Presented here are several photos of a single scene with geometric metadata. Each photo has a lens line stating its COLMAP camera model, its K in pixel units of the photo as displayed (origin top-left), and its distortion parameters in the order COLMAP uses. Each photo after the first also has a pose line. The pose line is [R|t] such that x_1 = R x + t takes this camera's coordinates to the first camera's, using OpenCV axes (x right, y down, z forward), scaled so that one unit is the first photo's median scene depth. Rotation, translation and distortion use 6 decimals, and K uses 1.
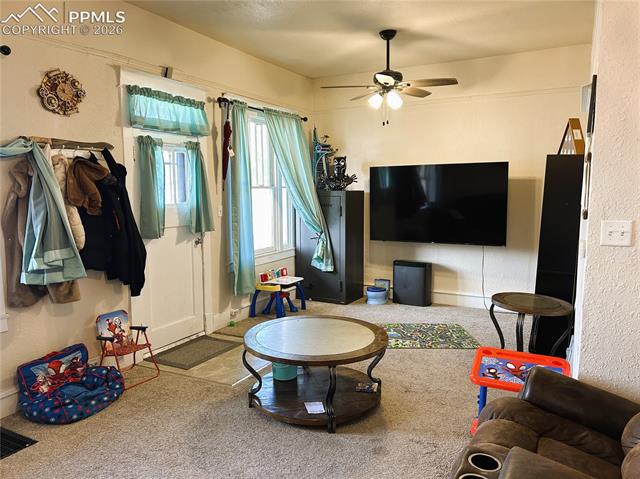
lens RADIAL K [[484.2, 0, 320.0], [0, 484.2, 239.5], [0, 0, 1]] dist [0.065825, -0.089017]
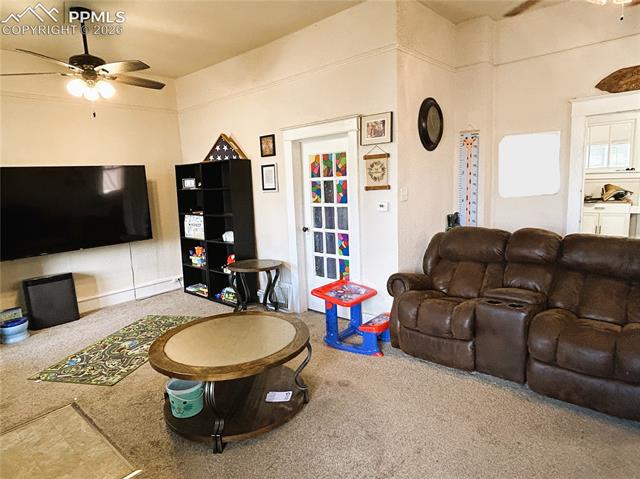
lens RADIAL K [[383.3, 0, 320.0], [0, 383.3, 239.5], [0, 0, 1]] dist [0.001704, 0.000673]
pose [[0.236539, -0.150217, 0.959940, -0.357231], [0.155483, 0.981097, 0.115215, -0.025035], [-0.959101, 0.122002, 0.255424, 0.346476]]
